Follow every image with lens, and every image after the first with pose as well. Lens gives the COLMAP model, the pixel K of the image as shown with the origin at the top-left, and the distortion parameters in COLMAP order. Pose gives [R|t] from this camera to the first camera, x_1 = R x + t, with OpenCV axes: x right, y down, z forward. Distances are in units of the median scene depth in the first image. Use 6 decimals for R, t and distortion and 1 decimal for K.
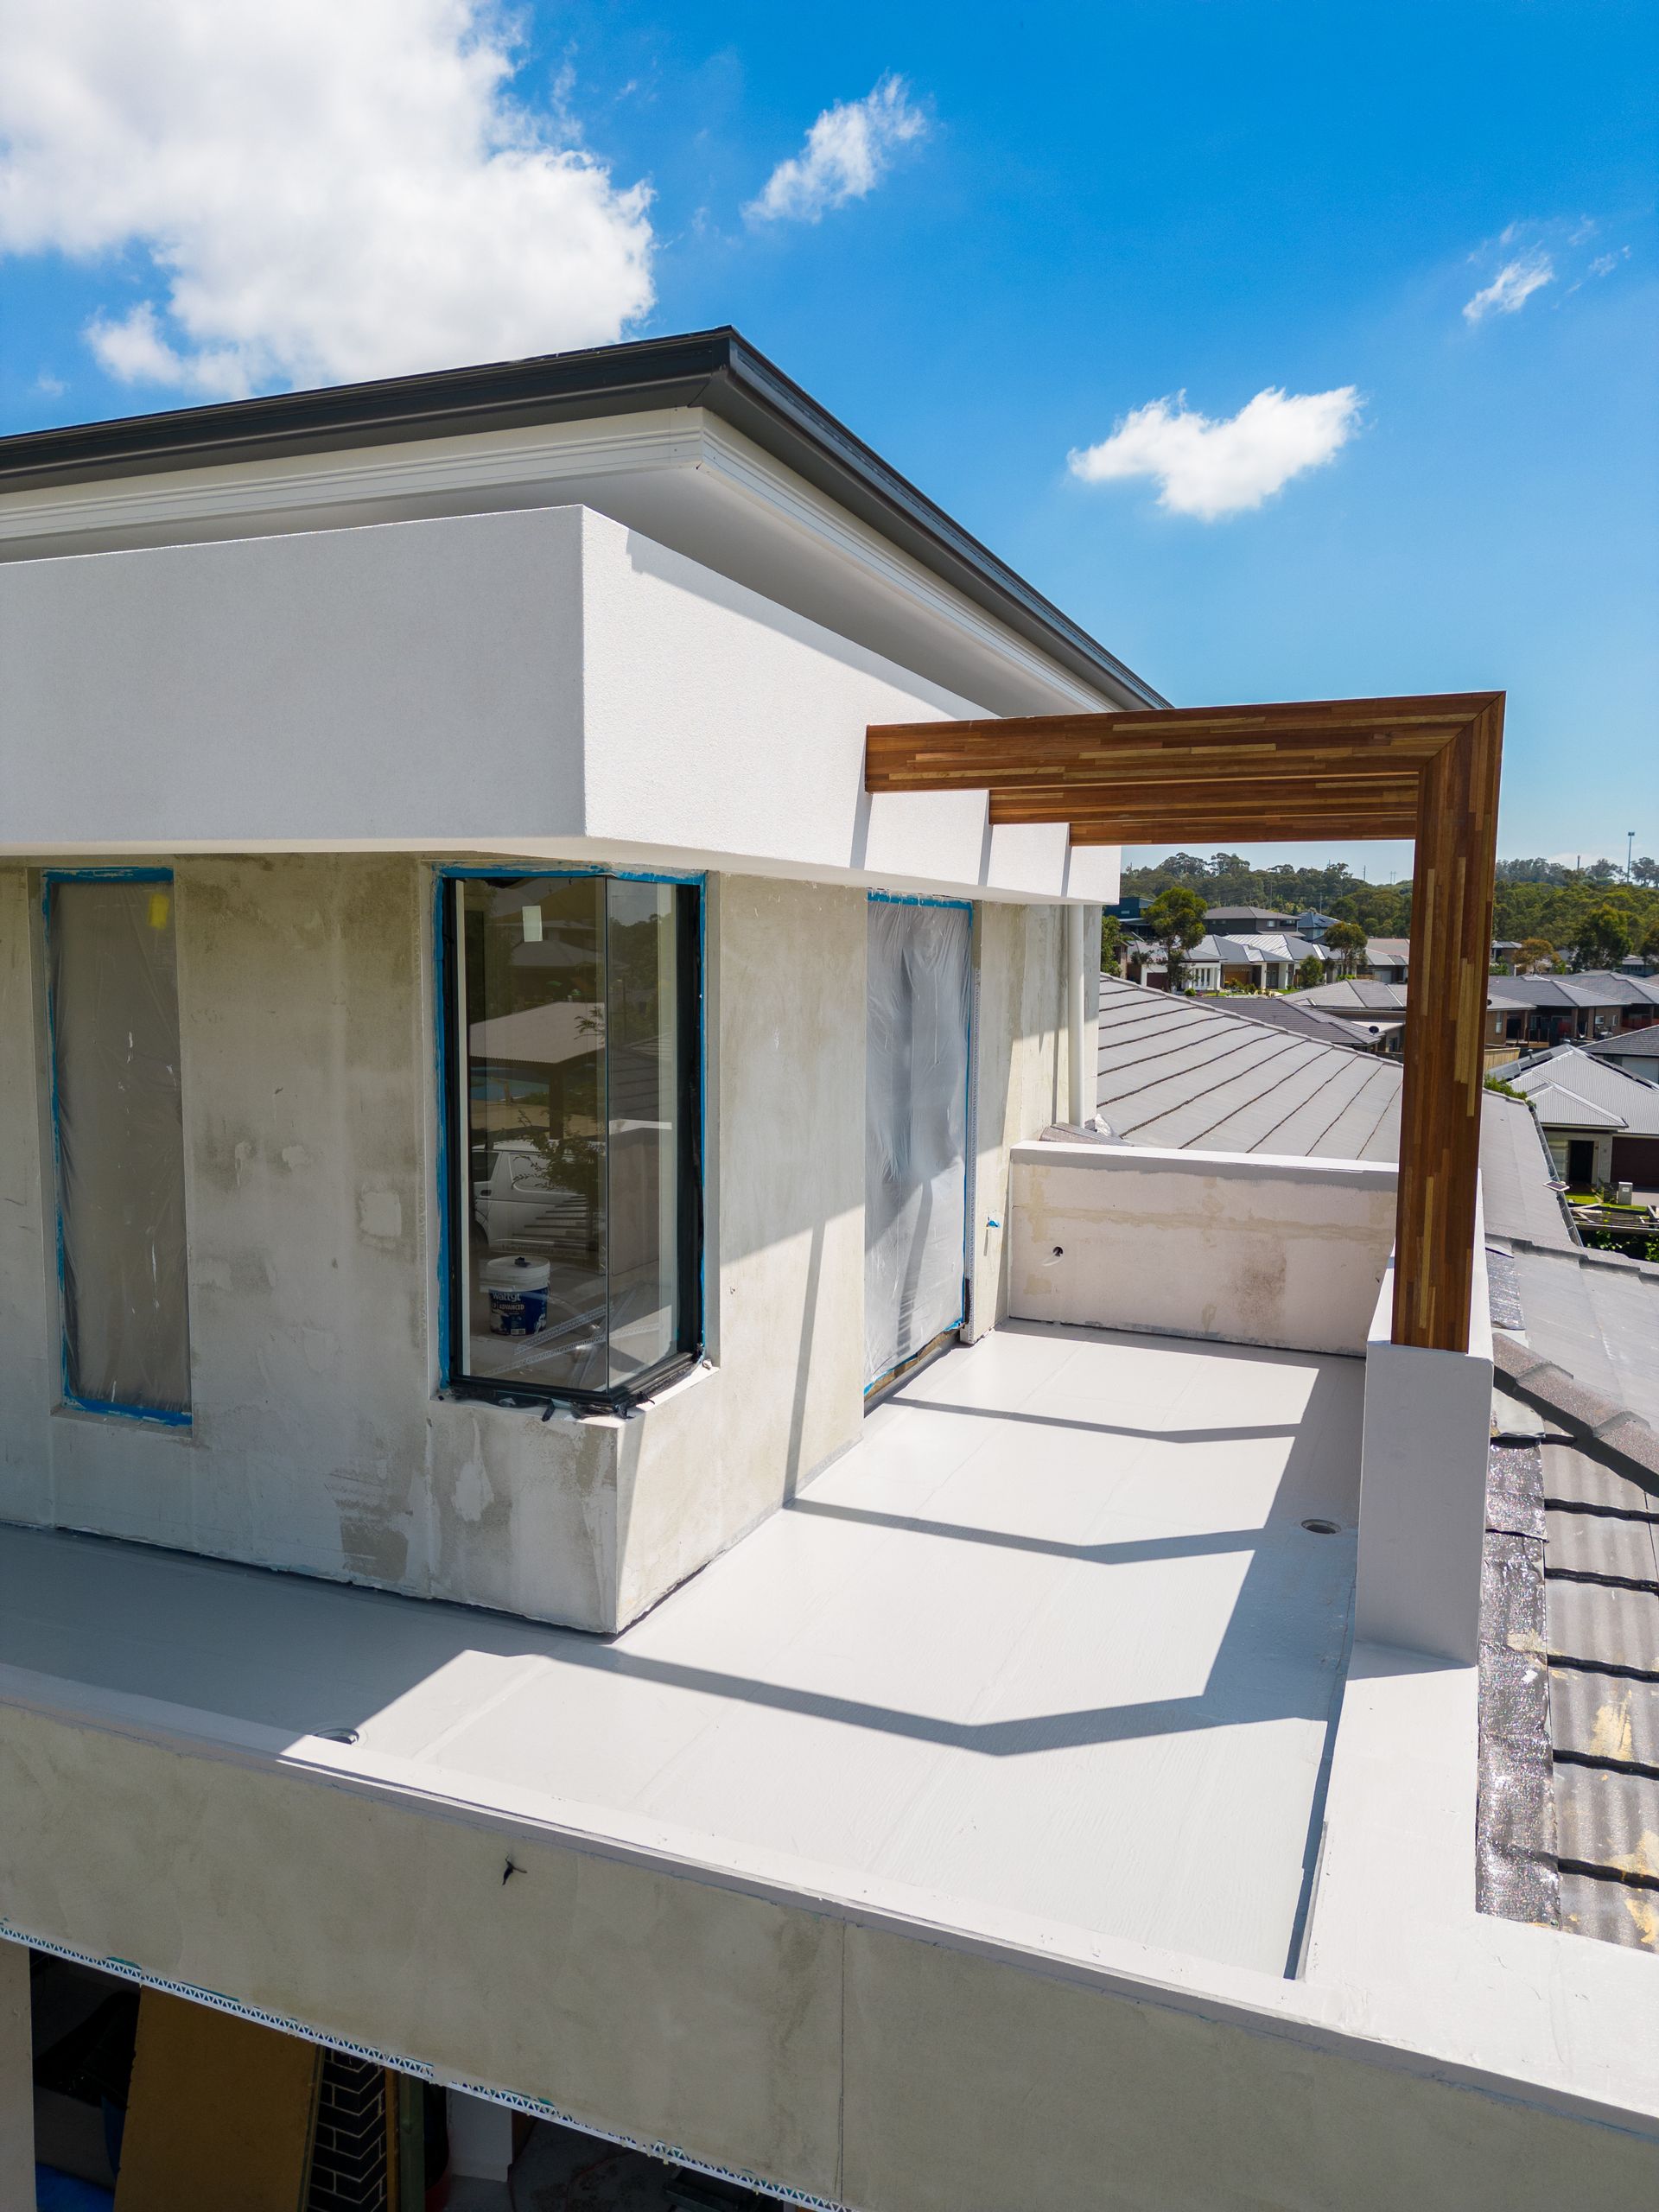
lens RADIAL K [[1550.4, 0, 825.3], [0, 1550.4, 1110.3], [0, 0, 1]] dist [0.077618, -0.081830]
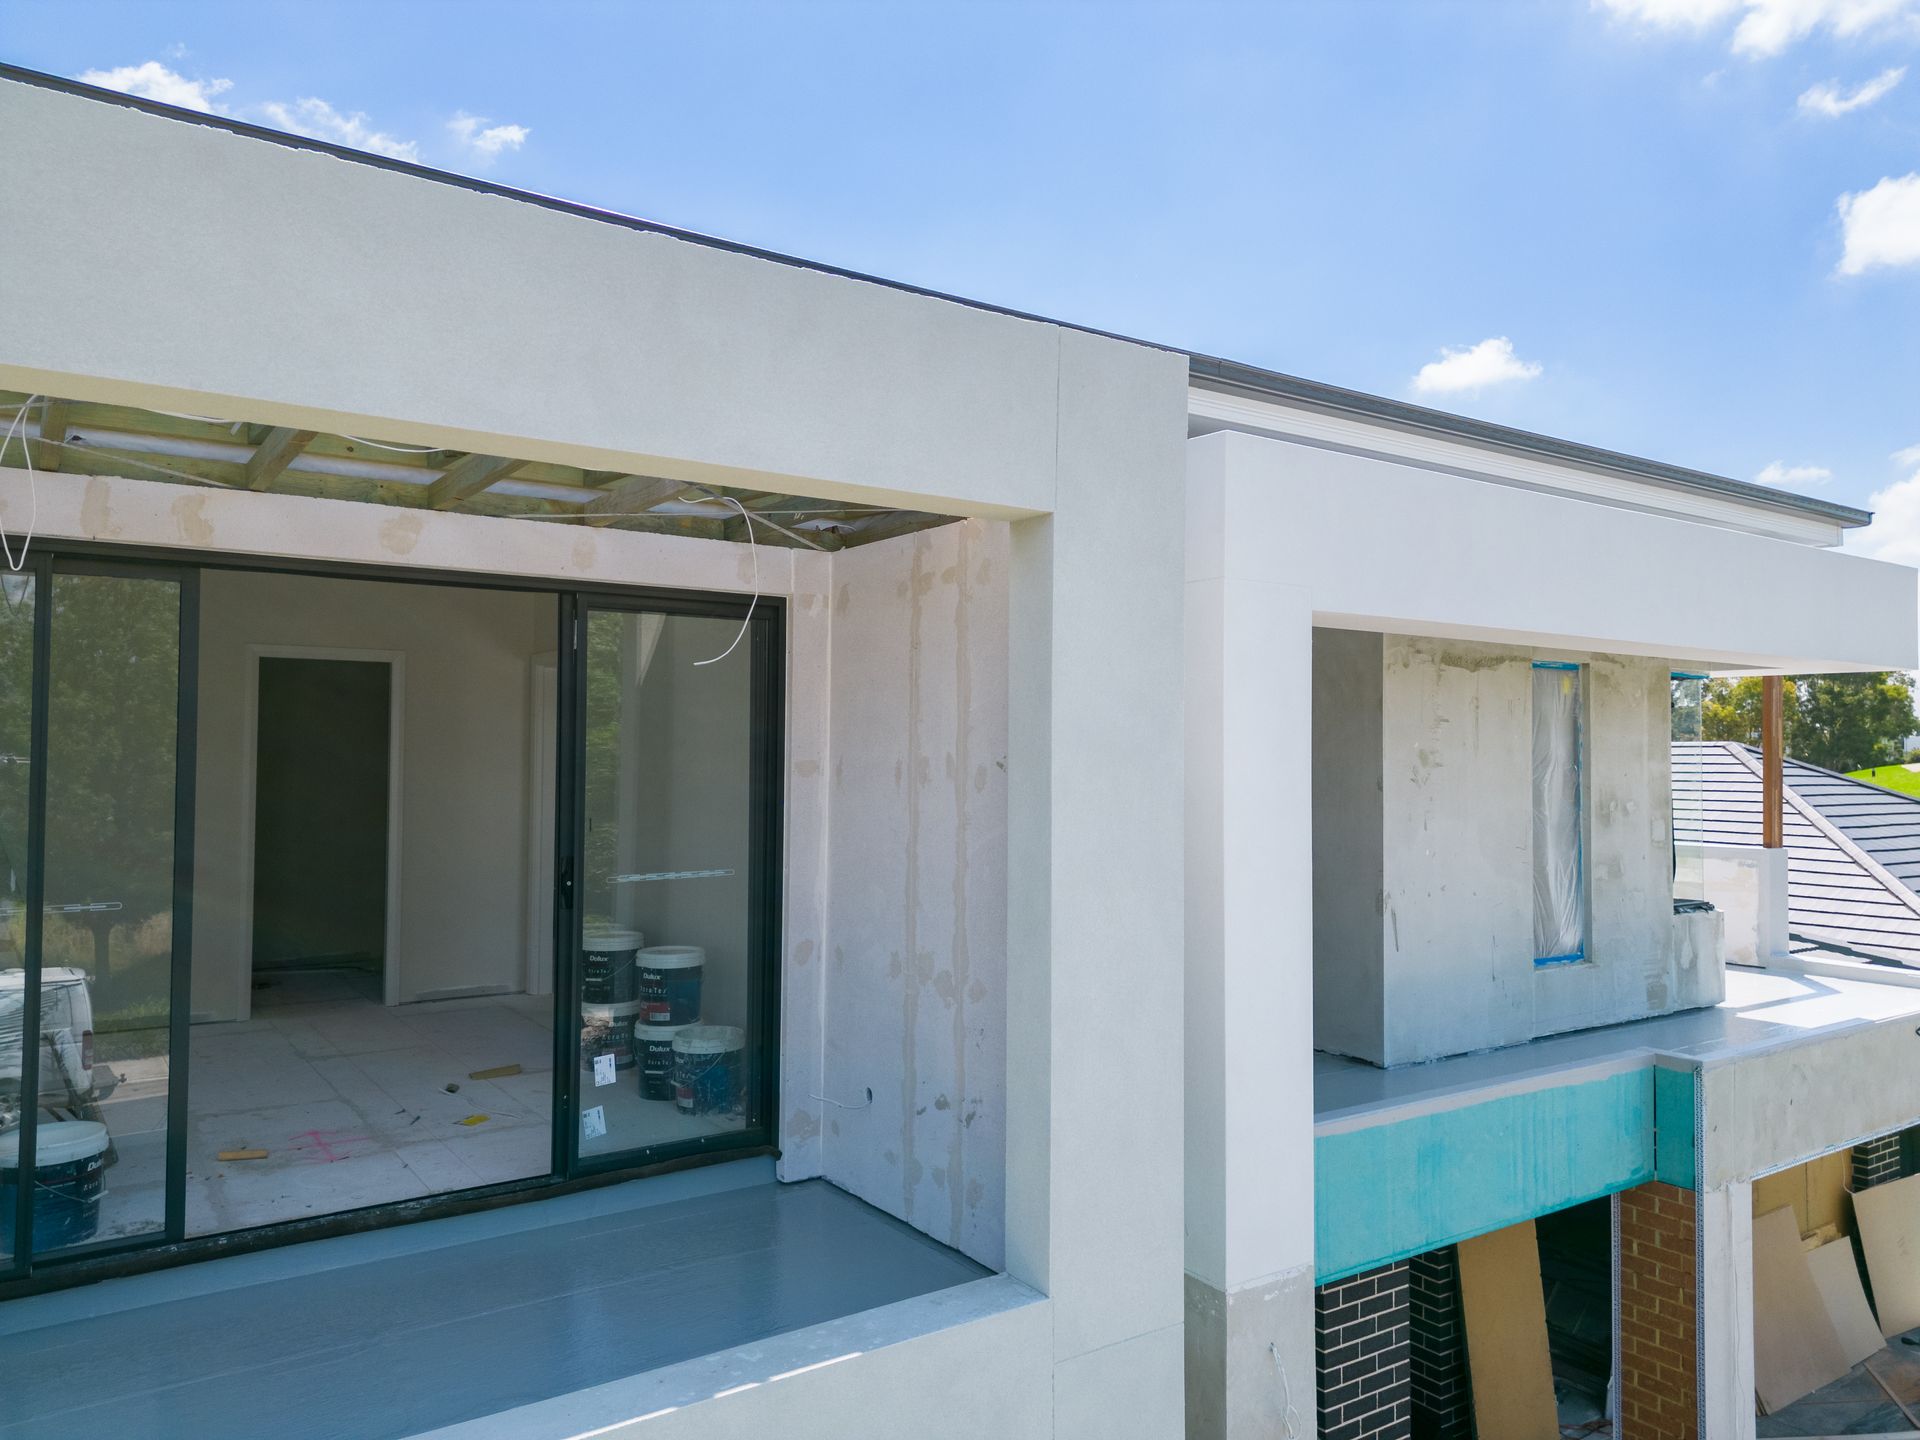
lens RADIAL K [[1351.2, 0, 960.0], [0, 1351.2, 720.0], [0, 0, 1]] dist [0.088144, -0.104993]
pose [[0.545185, 0.016317, 0.838157, -2.275065], [0.087973, 0.993177, -0.076558, -0.022670], [-0.833687, 0.115473, 0.540030, 0.733666]]
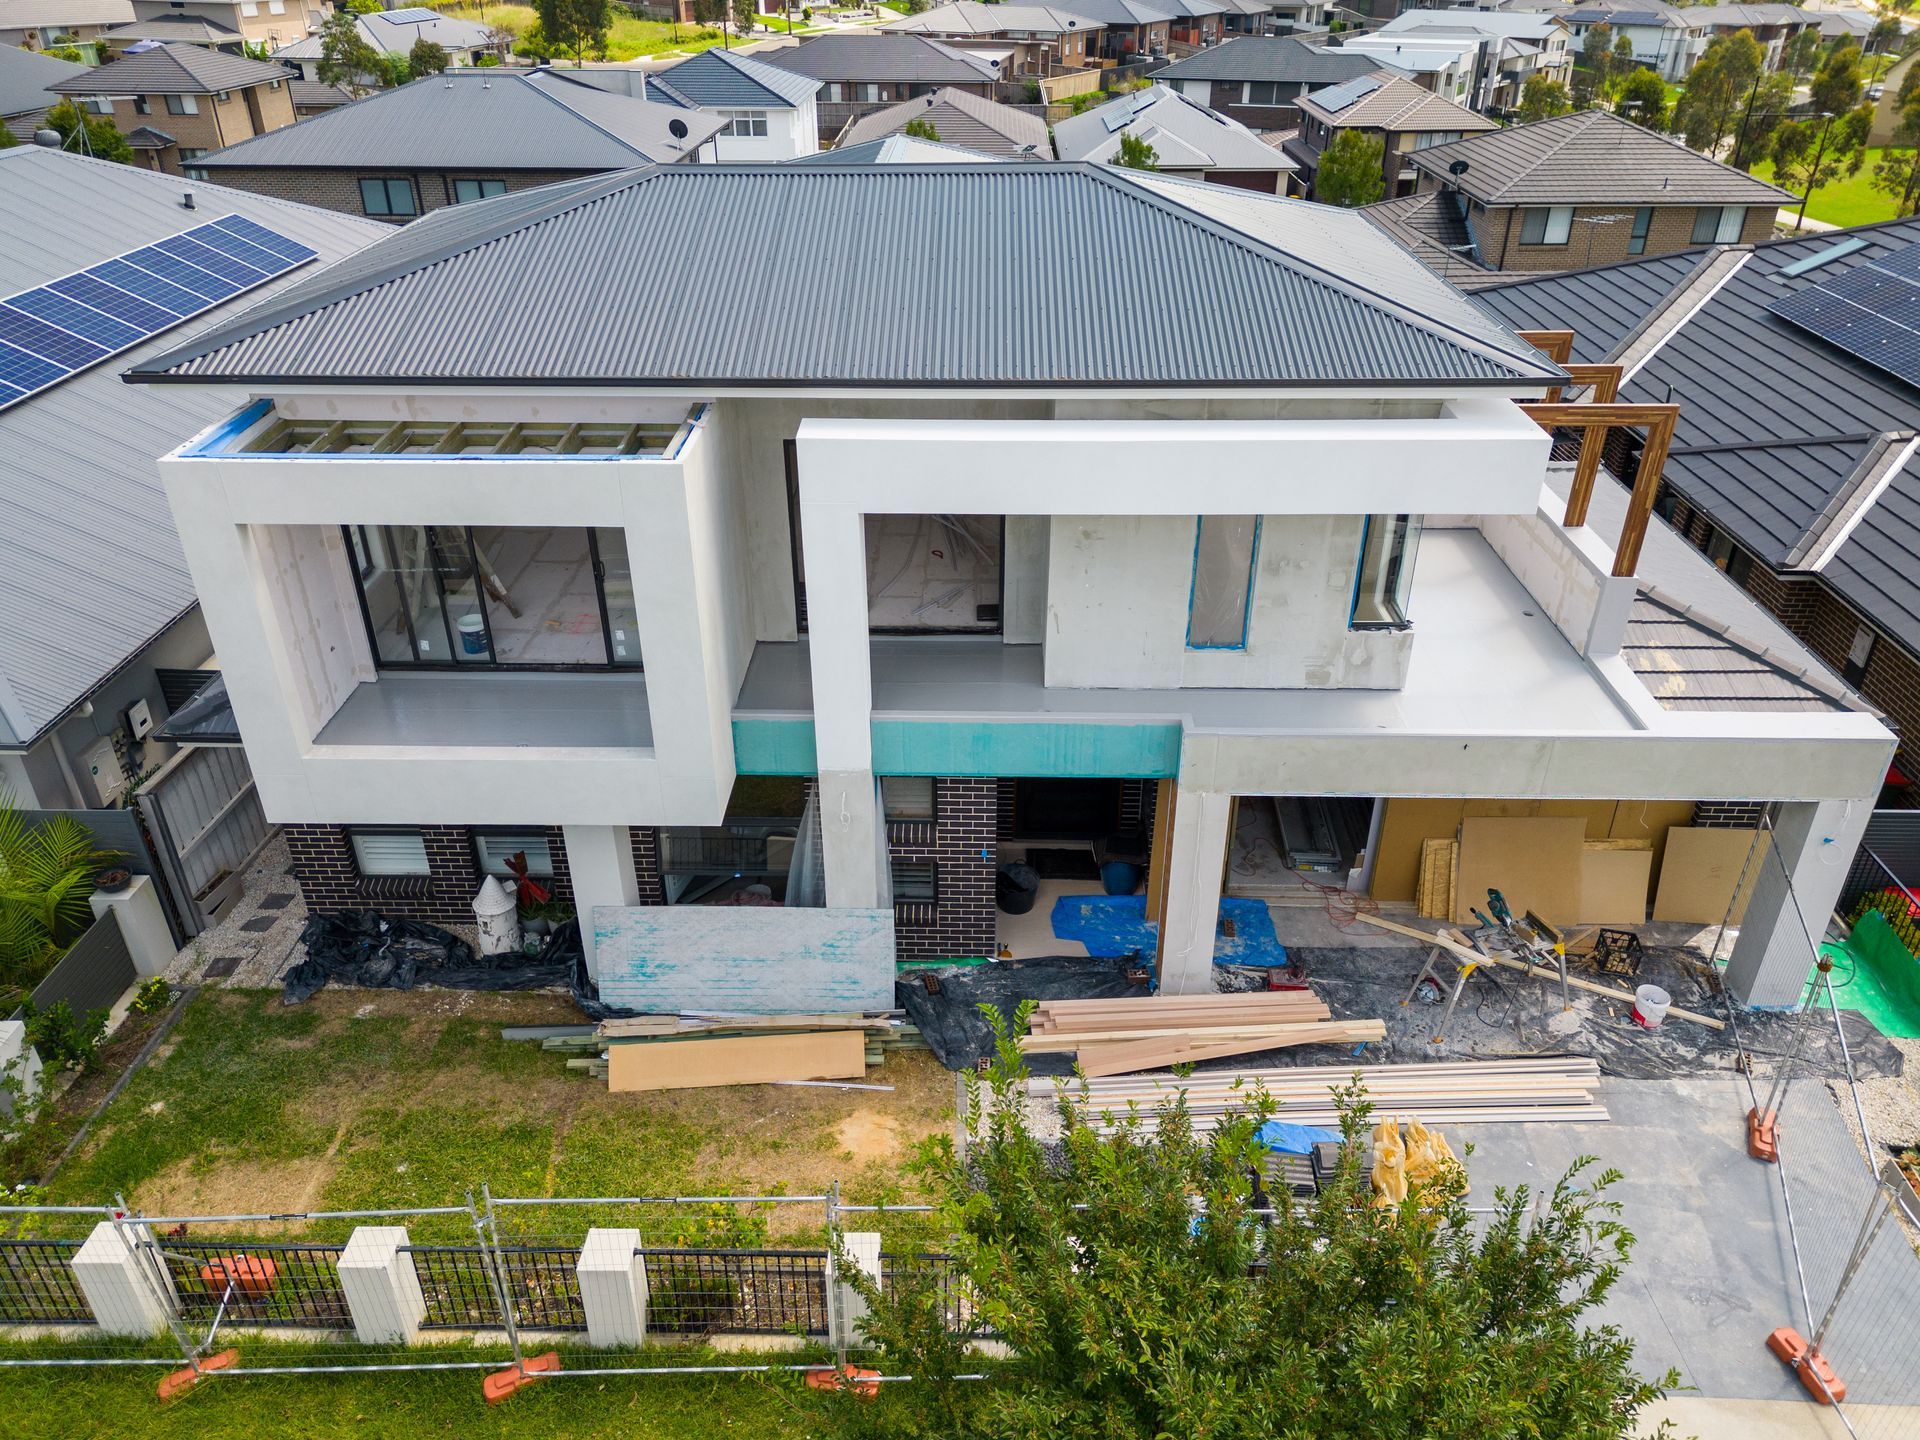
lens RADIAL K [[1351.2, 0, 960.0], [0, 1351.2, 720.0], [0, 0, 1]] dist [0.088144, -0.104993]
pose [[0.934189, -0.189108, 0.302537, -1.797613], [0.048746, 0.907672, 0.416841, -0.820231], [-0.353432, -0.374661, 0.857155, -1.137330]]
